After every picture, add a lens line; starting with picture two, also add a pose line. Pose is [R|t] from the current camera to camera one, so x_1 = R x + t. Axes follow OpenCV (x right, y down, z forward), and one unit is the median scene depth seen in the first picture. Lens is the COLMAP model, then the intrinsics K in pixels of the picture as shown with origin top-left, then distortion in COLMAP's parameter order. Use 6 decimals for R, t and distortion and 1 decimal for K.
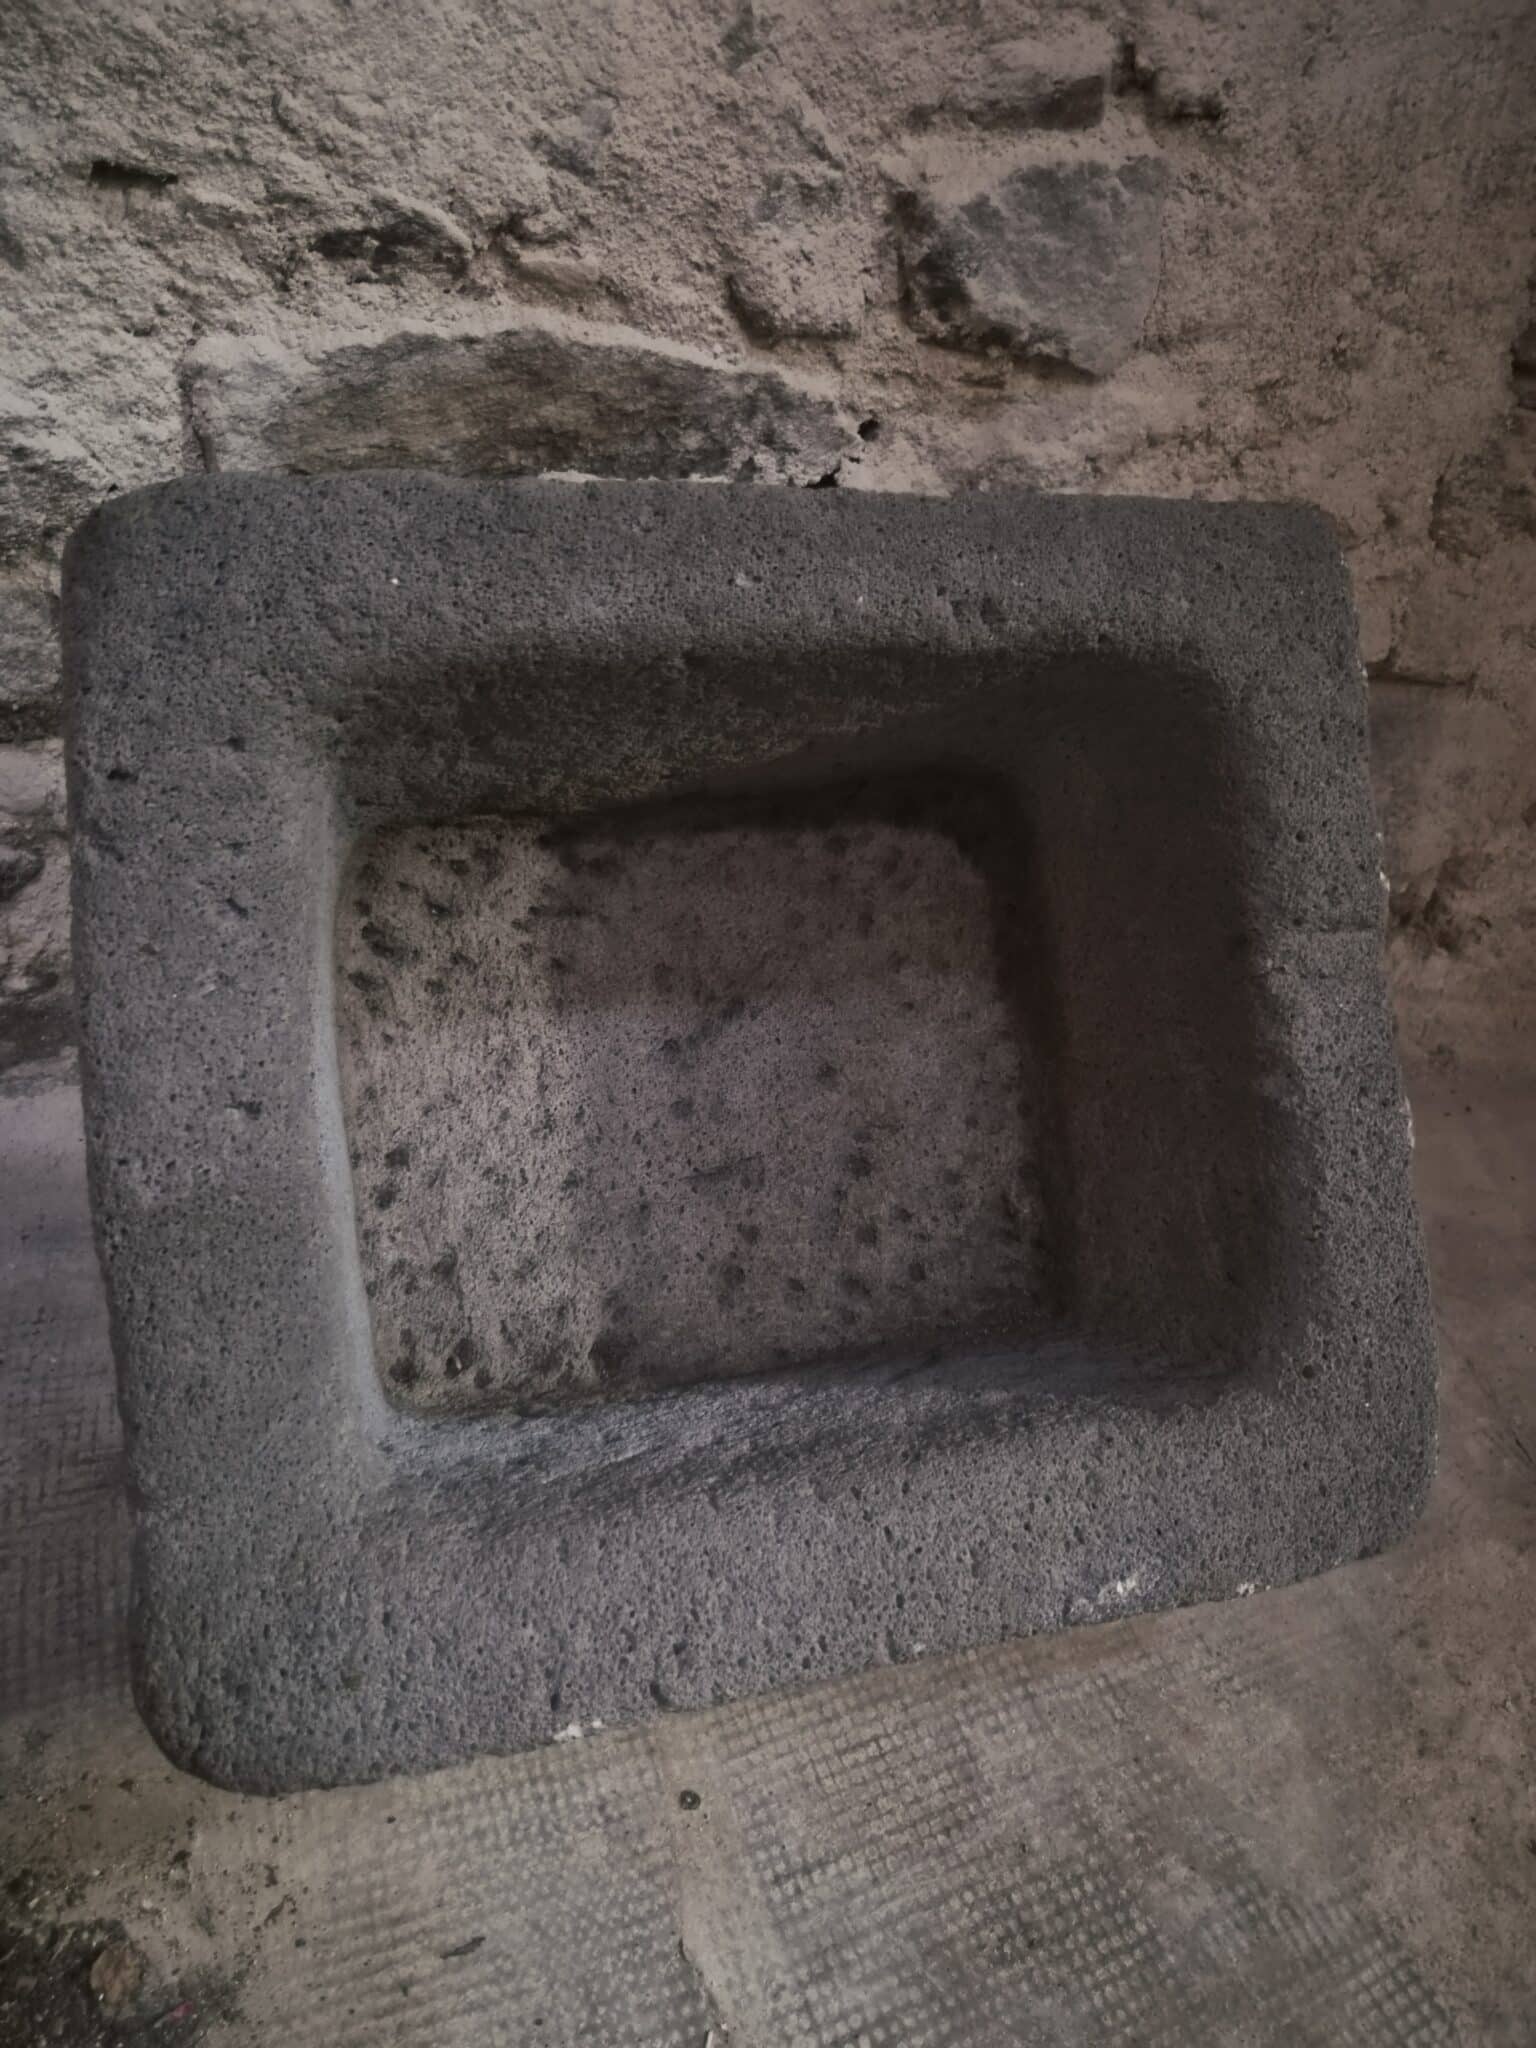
lens RADIAL K [[1404.3, 0, 751.1], [0, 1404.3, 1033.0], [0, 0, 1]] dist [0.053122, -0.044284]
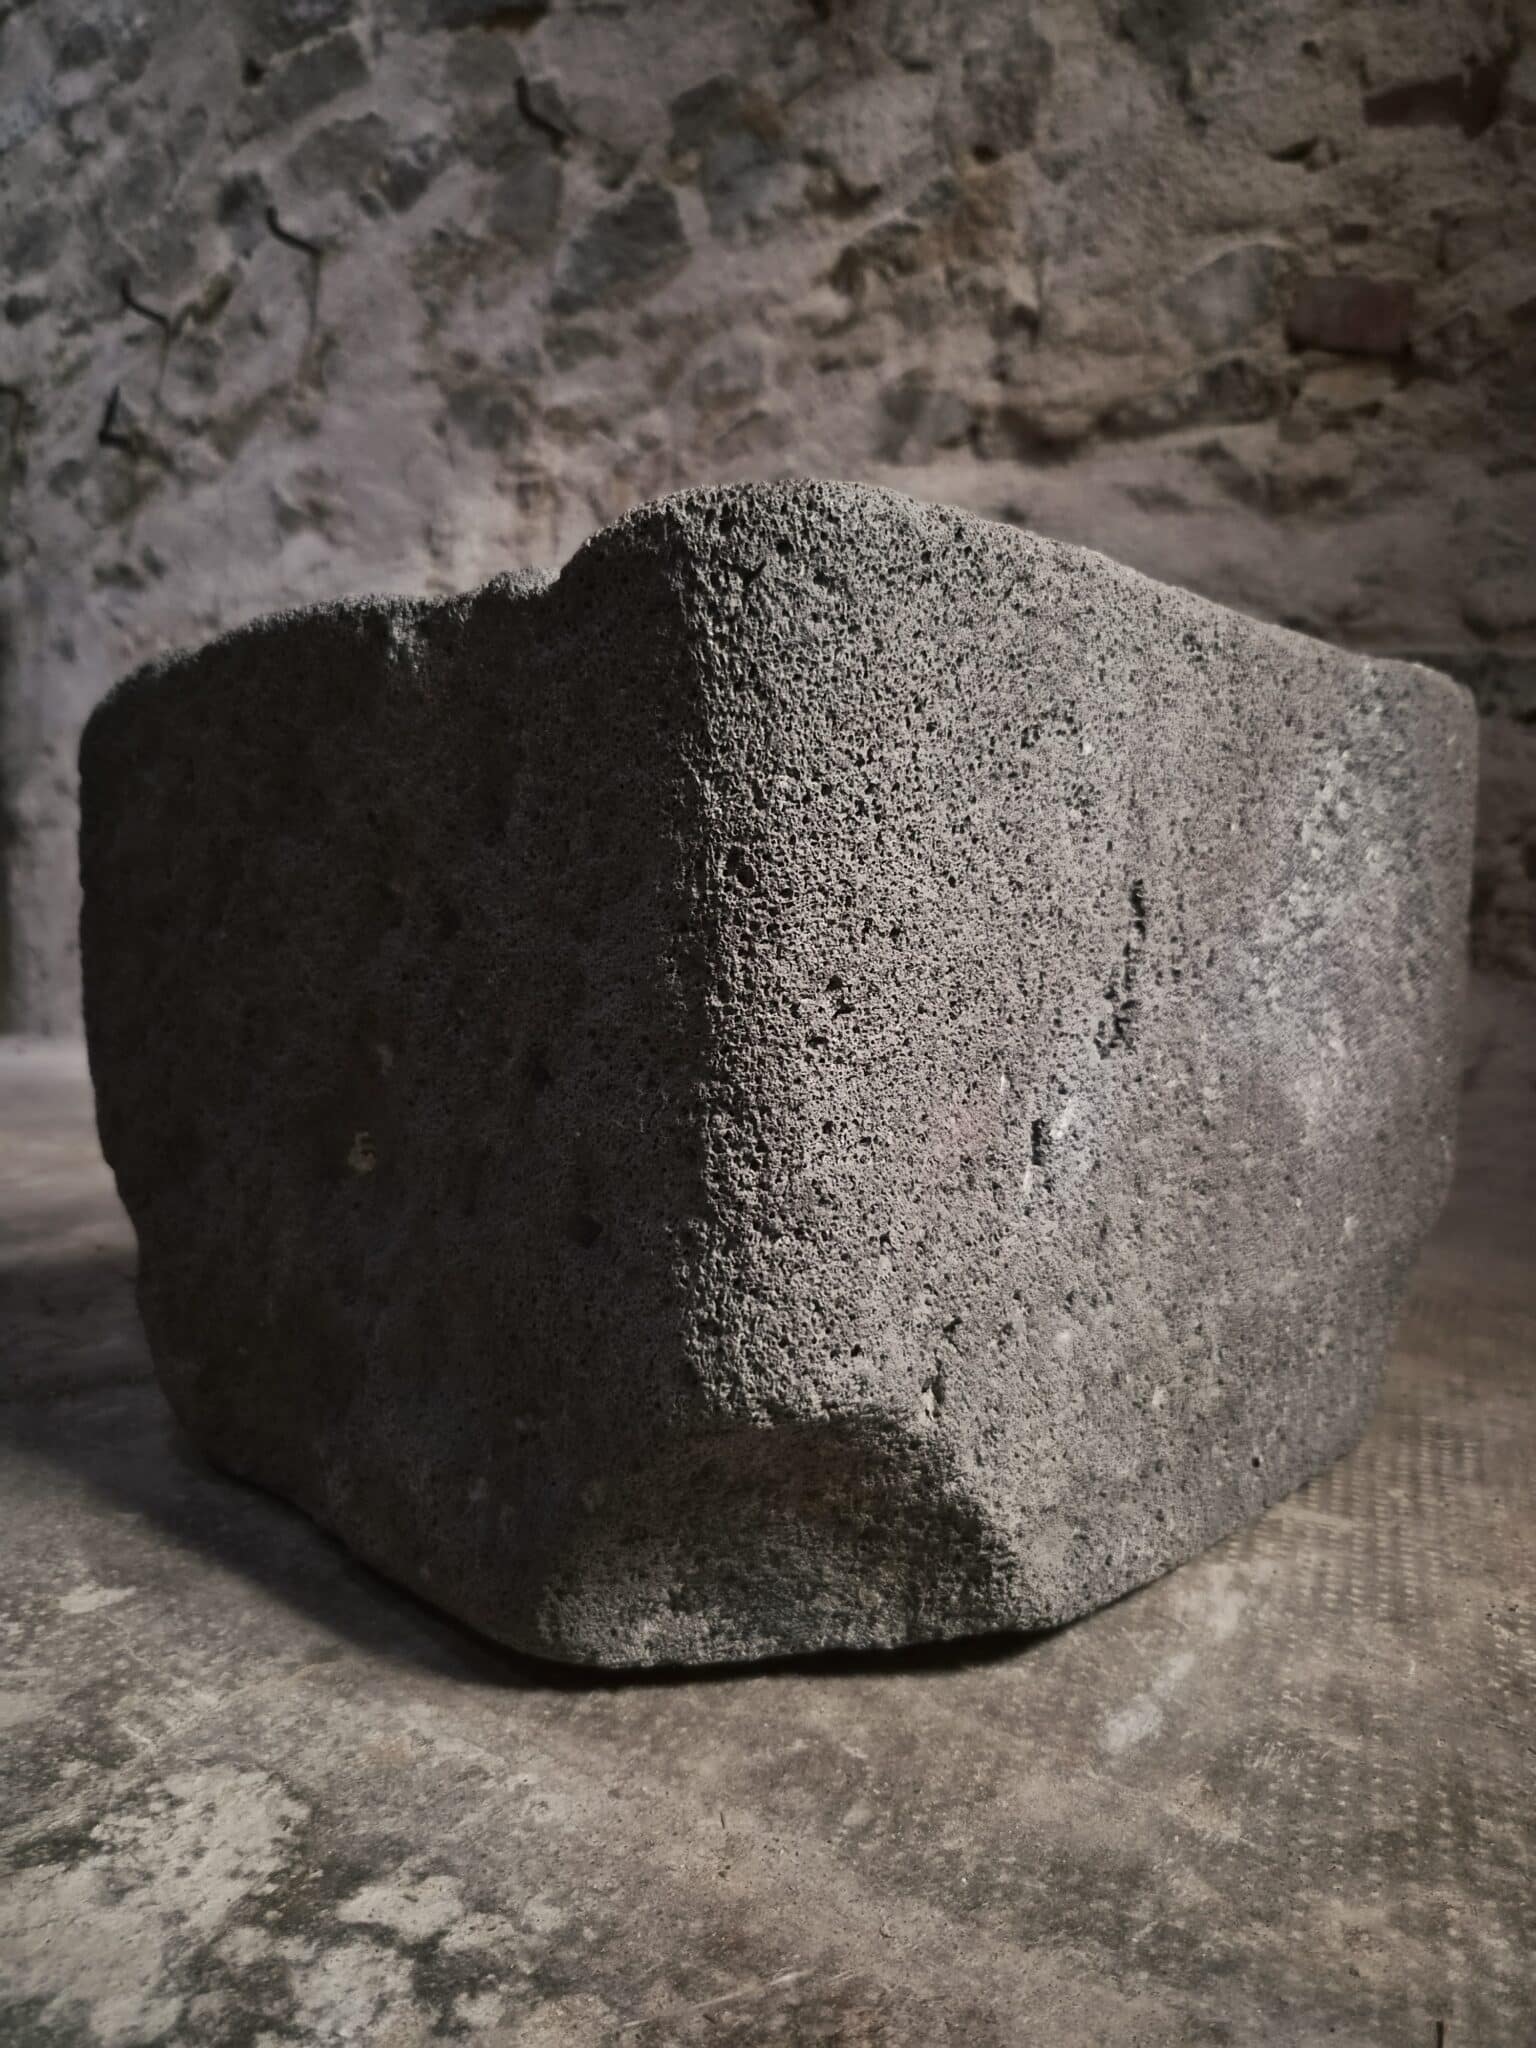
lens RADIAL K [[1404.3, 0, 760.1], [0, 1404.3, 1035.9], [0, 0, 1]] dist [0.053122, -0.044284]
pose [[0.621398, -0.099111, -0.777201, 0.866913], [-0.434499, 0.781863, -0.447102, 1.245981], [0.651978, 0.615521, 0.442785, -0.133803]]
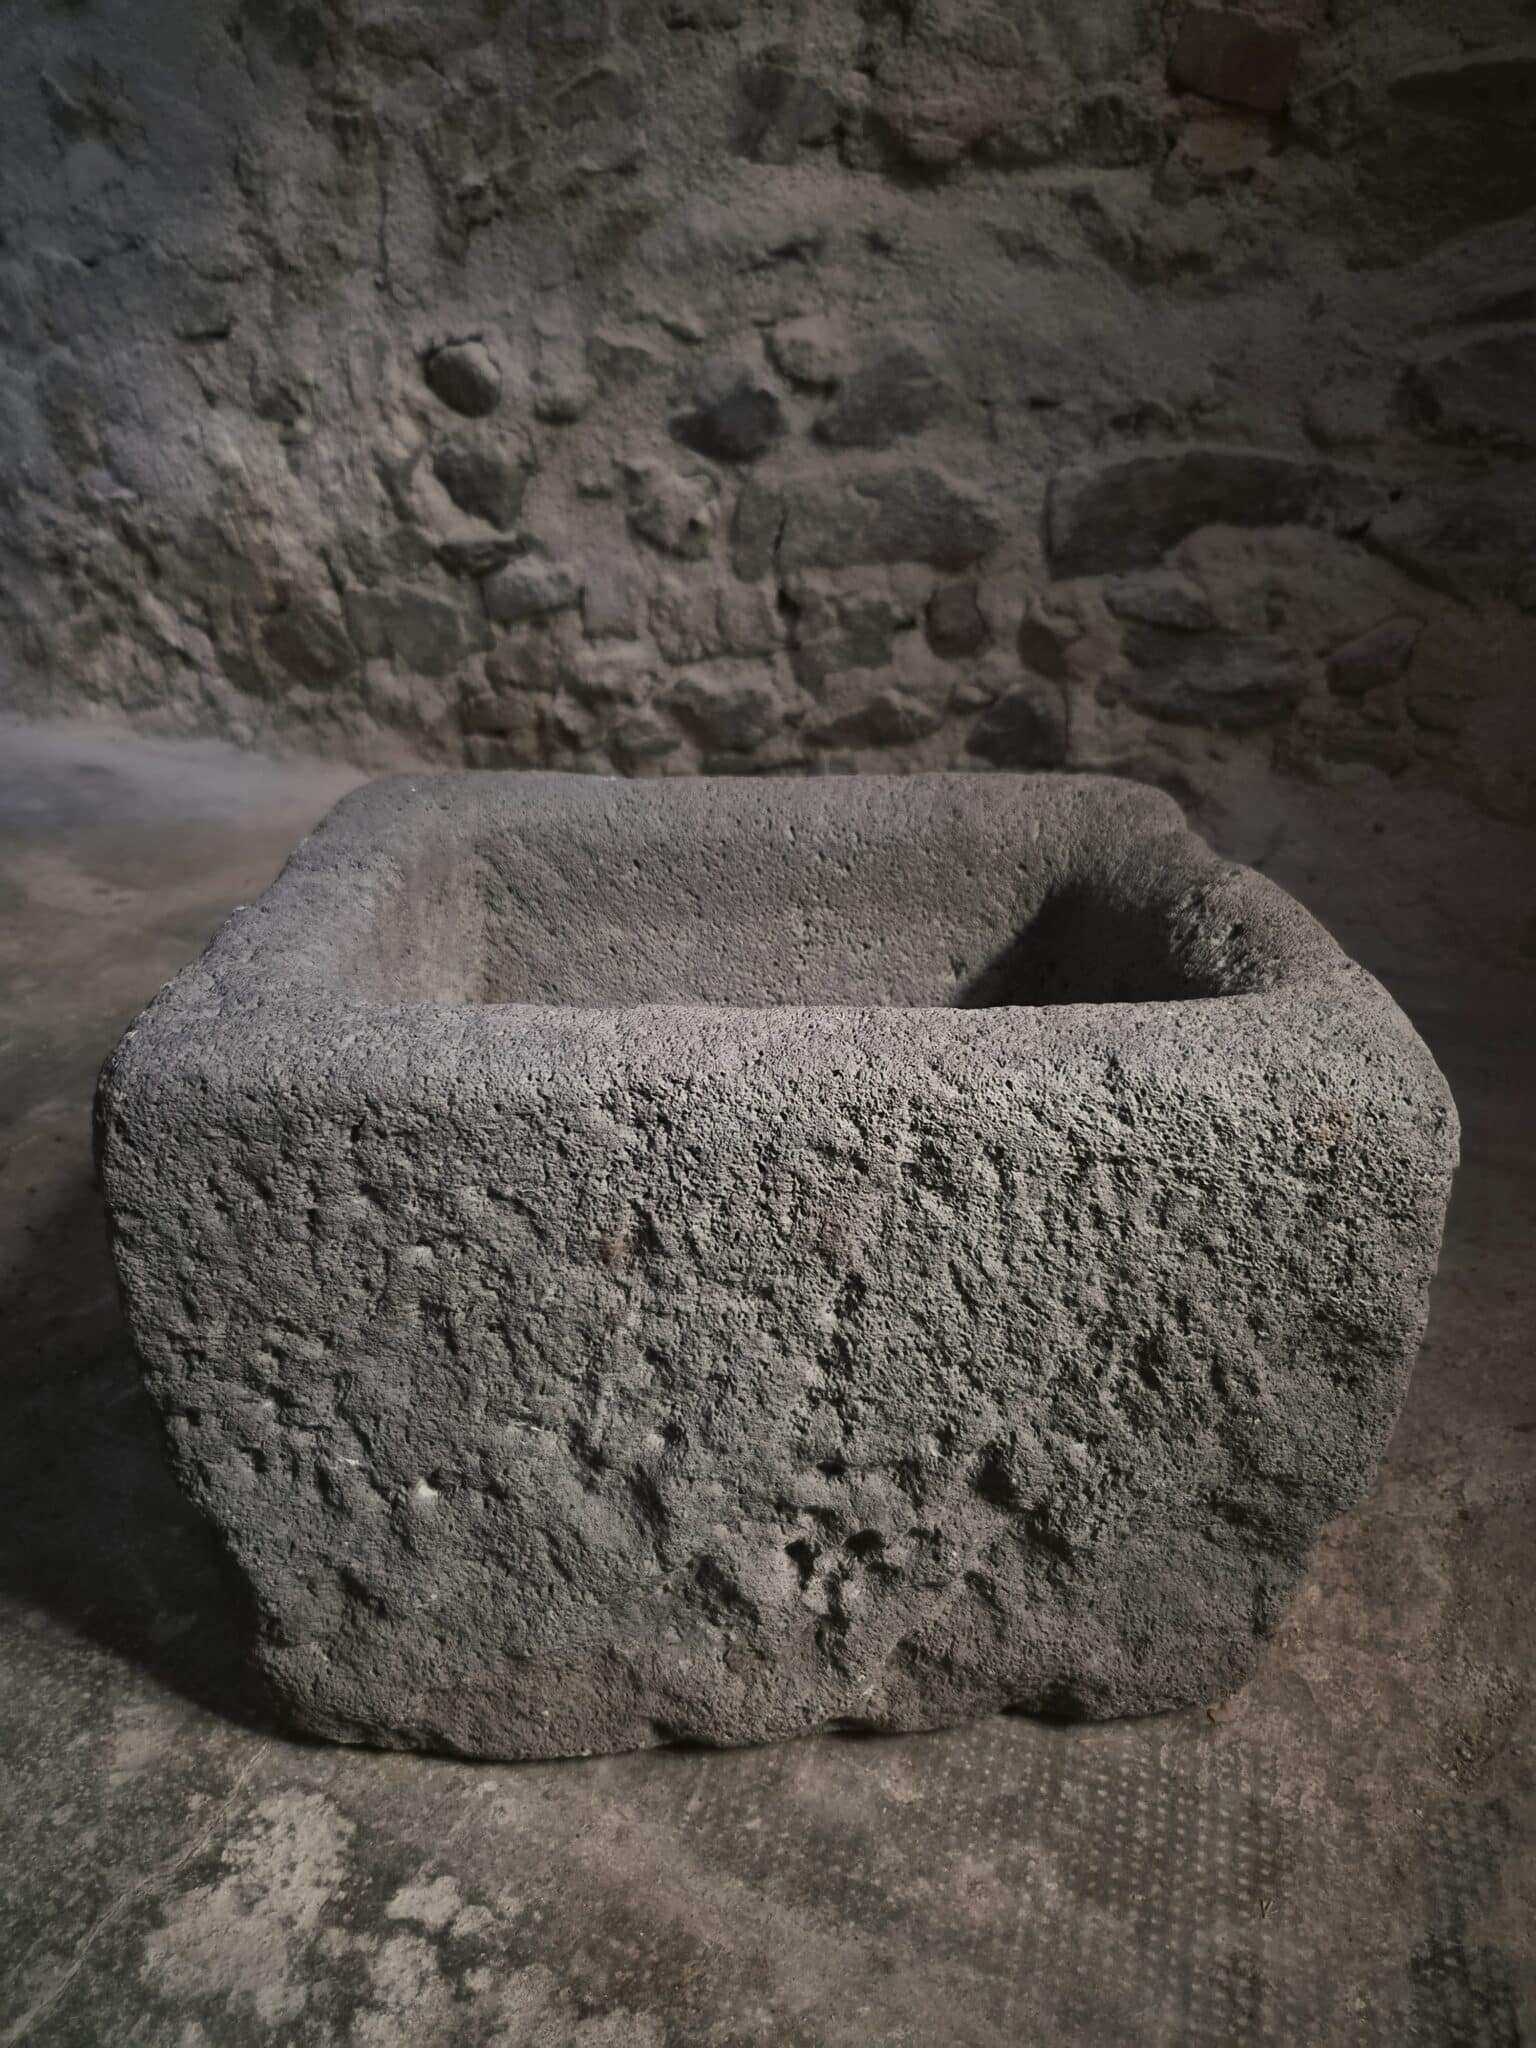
lens RADIAL K [[1404.3, 0, 758.4], [0, 1404.3, 1019.9], [0, 0, 1]] dist [0.053122, -0.044284]
pose [[0.682453, 0.140918, -0.717217, 1.034300], [-0.392442, 0.898455, -0.196893, 0.940441], [0.616642, 0.415837, 0.668455, -0.460002]]
